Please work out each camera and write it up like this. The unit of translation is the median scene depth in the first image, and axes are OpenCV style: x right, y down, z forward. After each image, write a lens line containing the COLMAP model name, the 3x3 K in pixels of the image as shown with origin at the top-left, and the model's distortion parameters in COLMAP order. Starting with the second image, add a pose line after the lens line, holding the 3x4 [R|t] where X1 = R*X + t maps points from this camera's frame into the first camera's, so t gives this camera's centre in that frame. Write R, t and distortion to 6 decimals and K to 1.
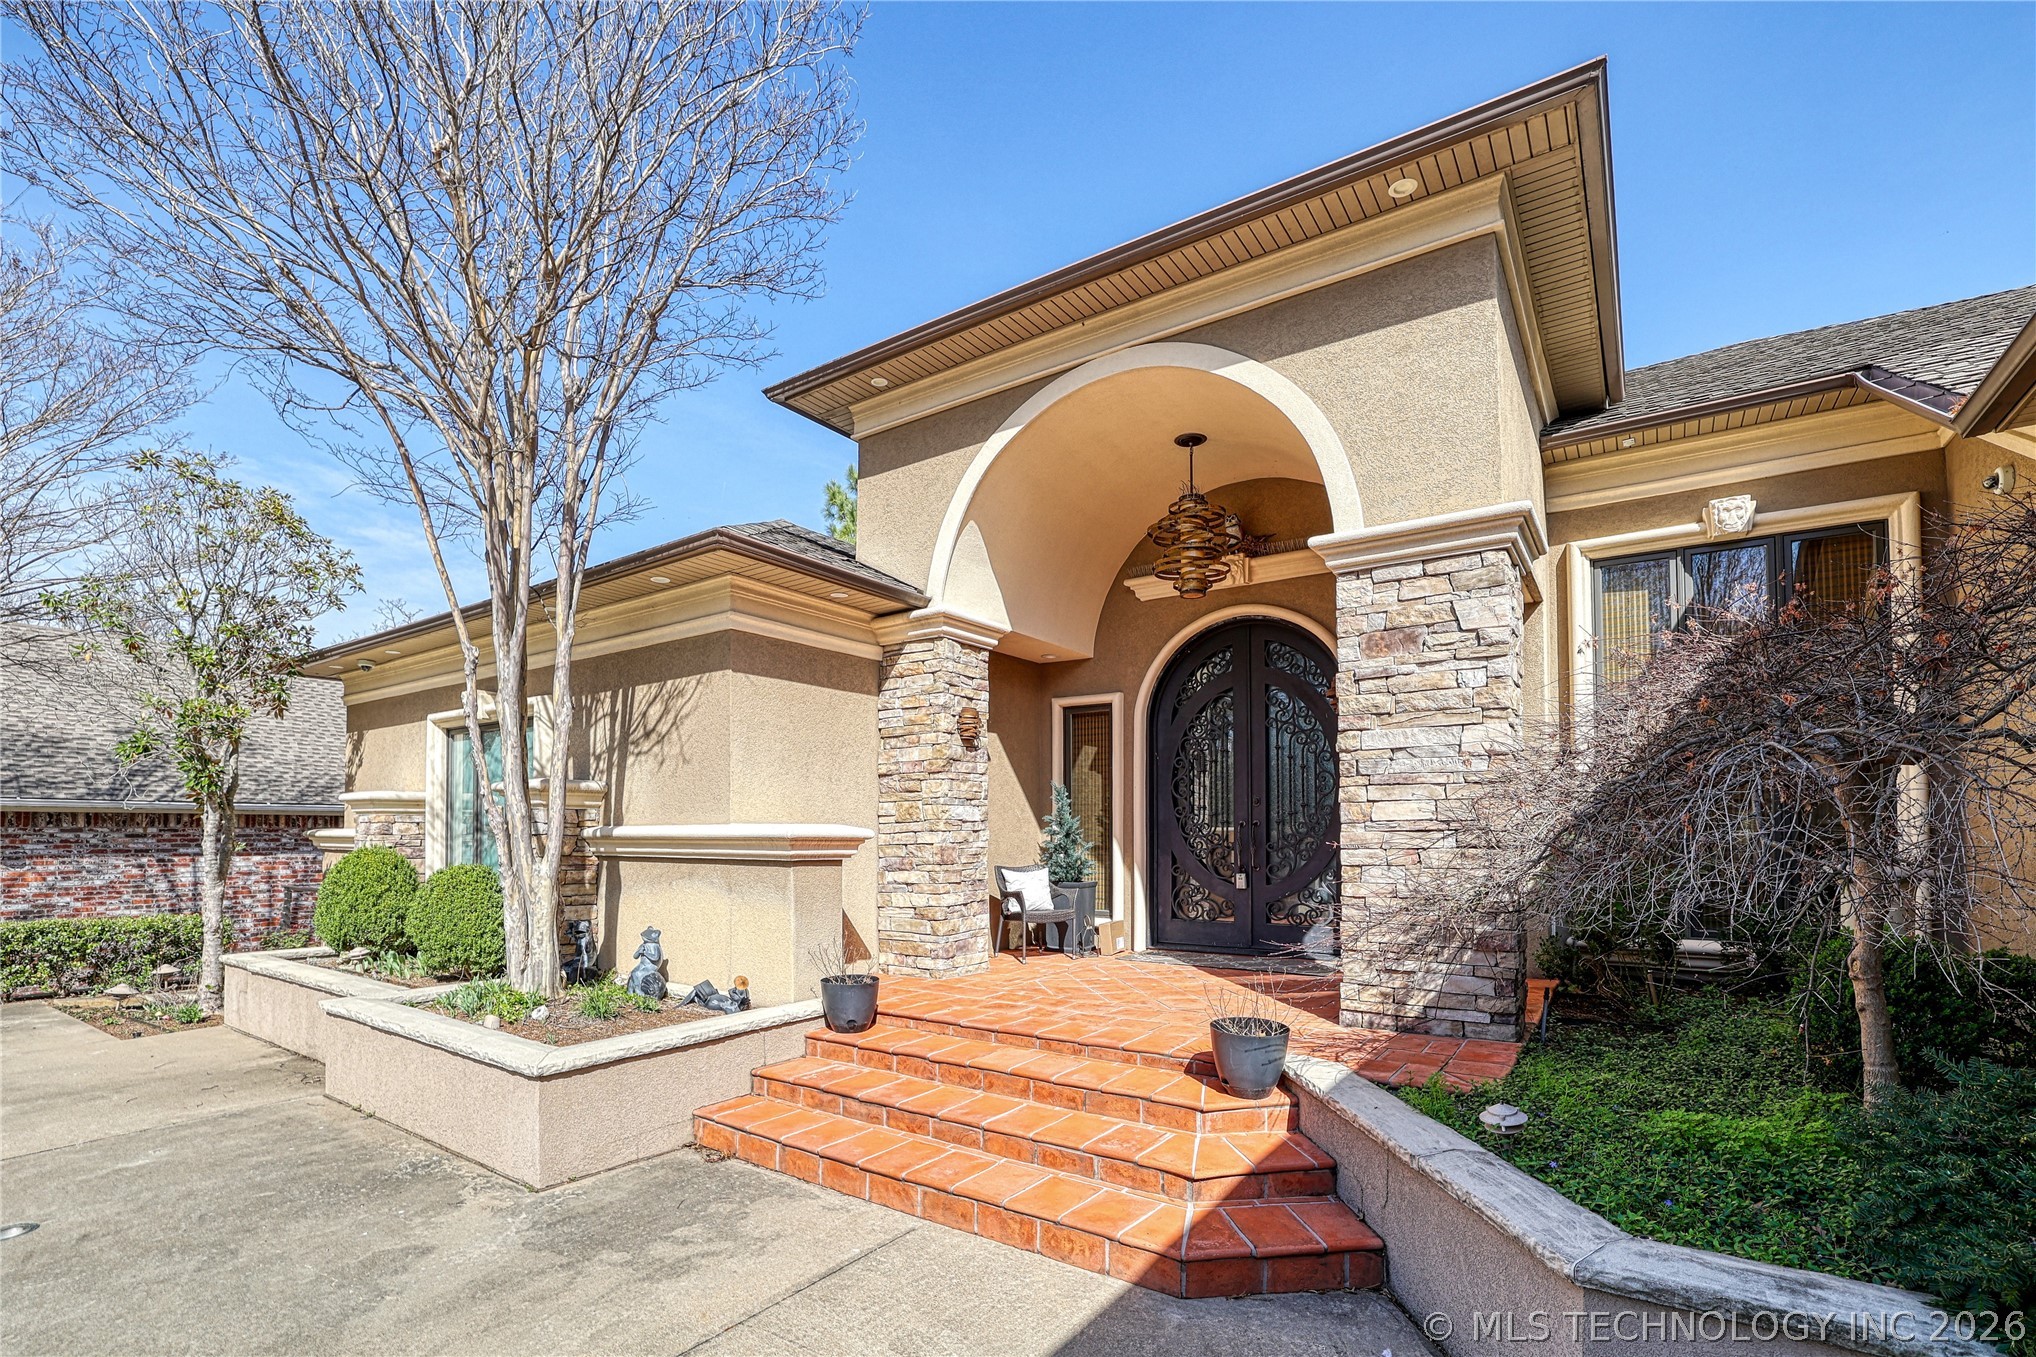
lens RADIAL K [[916.0, 0, 962.6], [0, 916.0, 795.5], [0, 0, 1]] dist [-0.043113, 0.012267]
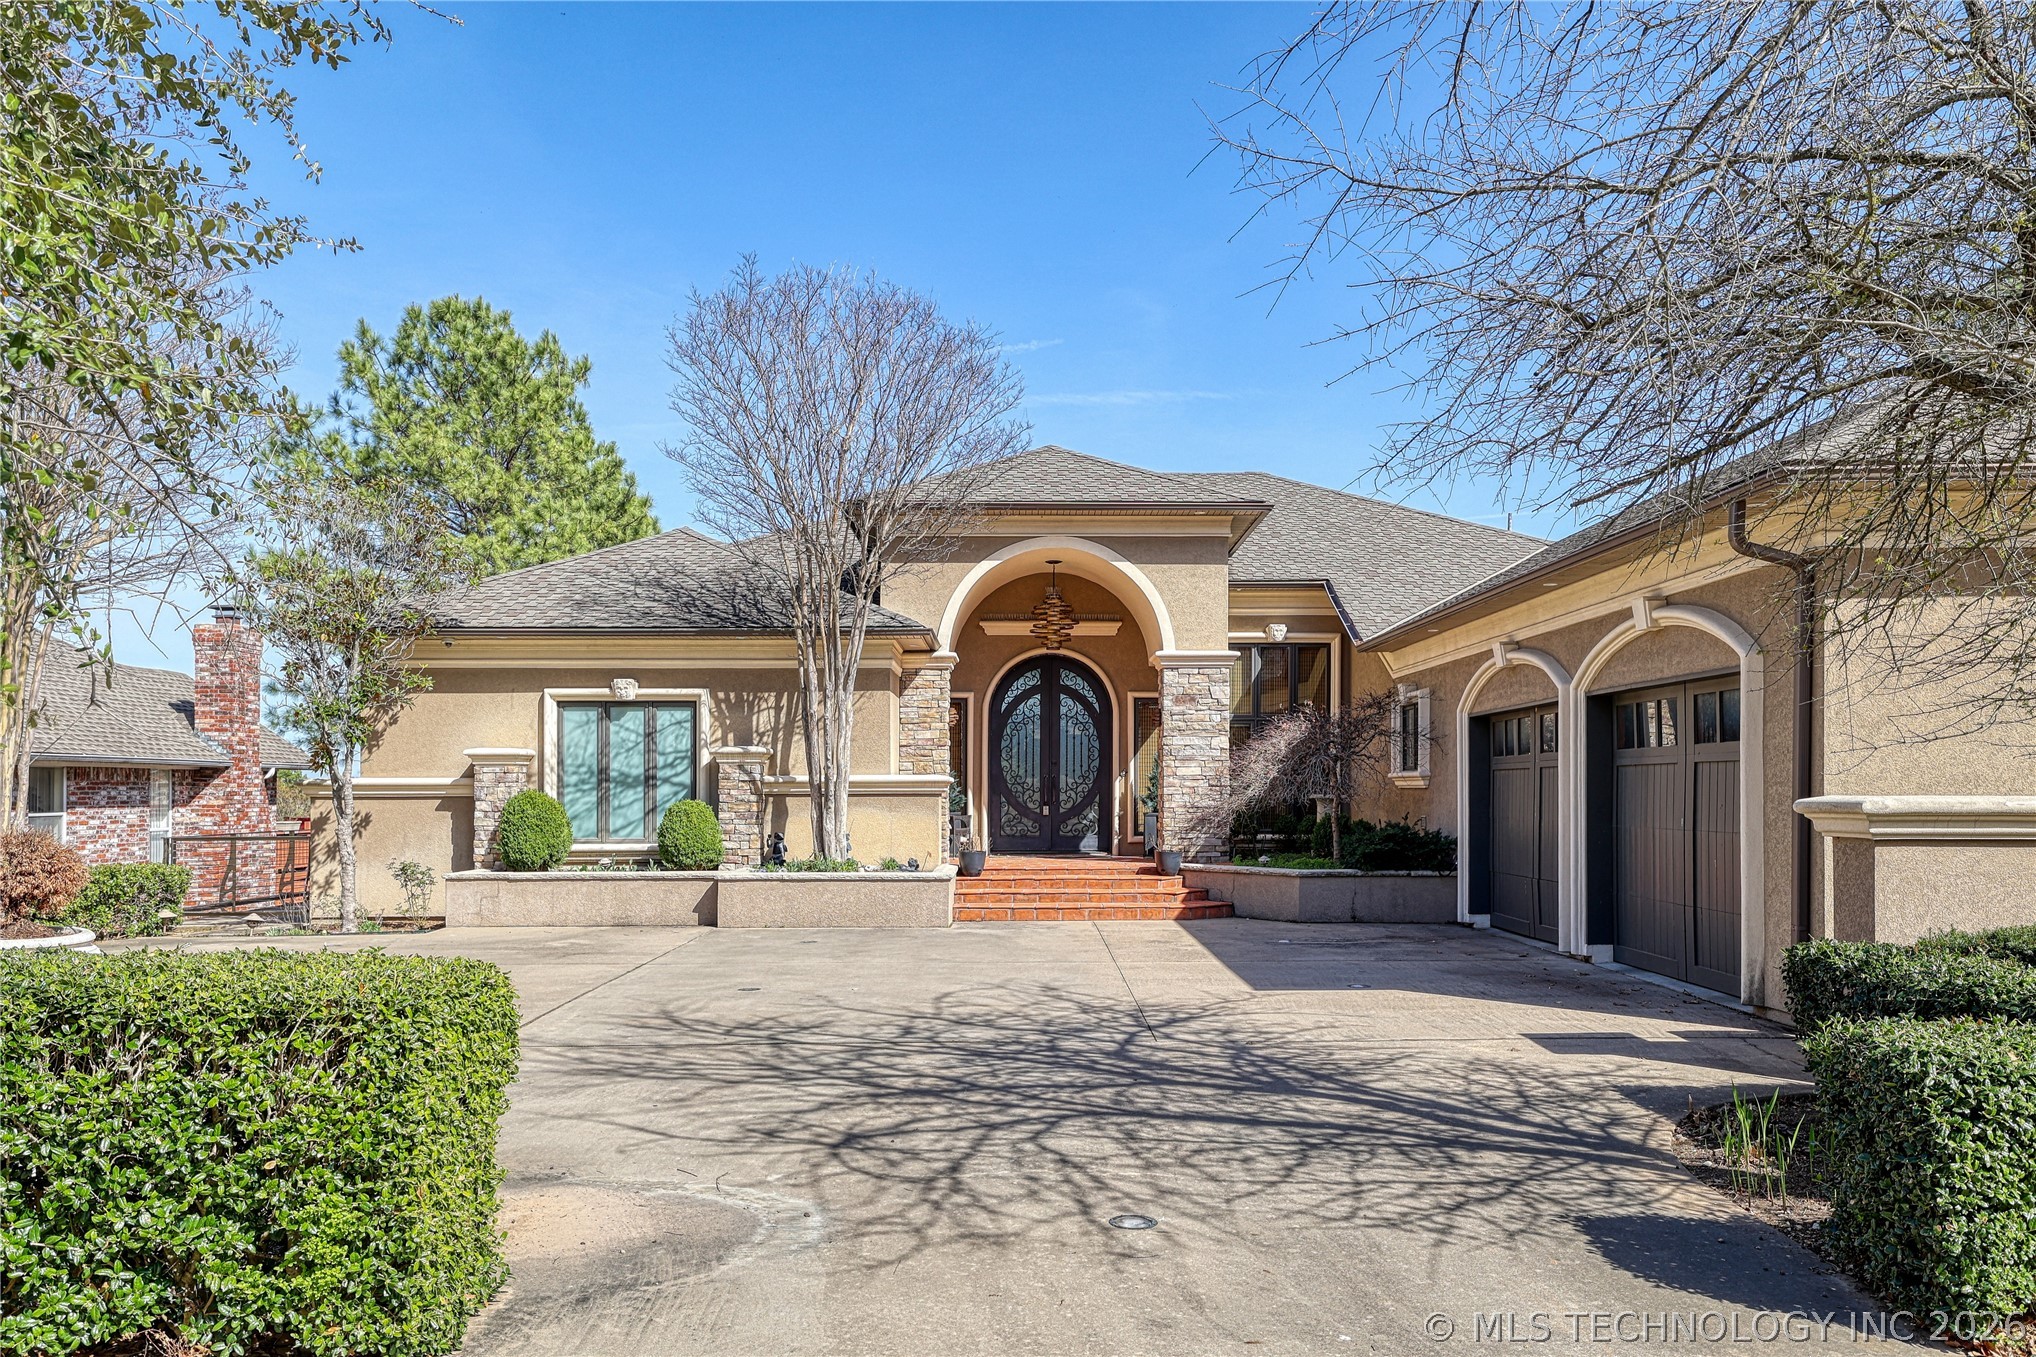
lens RADIAL K [[1509.9, 0, 1024.6], [0, 1509.9, 682.5], [0, 0, 1]] dist [0.052352, 0.002269]
pose [[0.800720, 0.039222, 0.597754, -1.727586], [-0.020668, 0.999069, -0.037869, -0.043060], [-0.598682, 0.017969, 0.800785, -1.487256]]
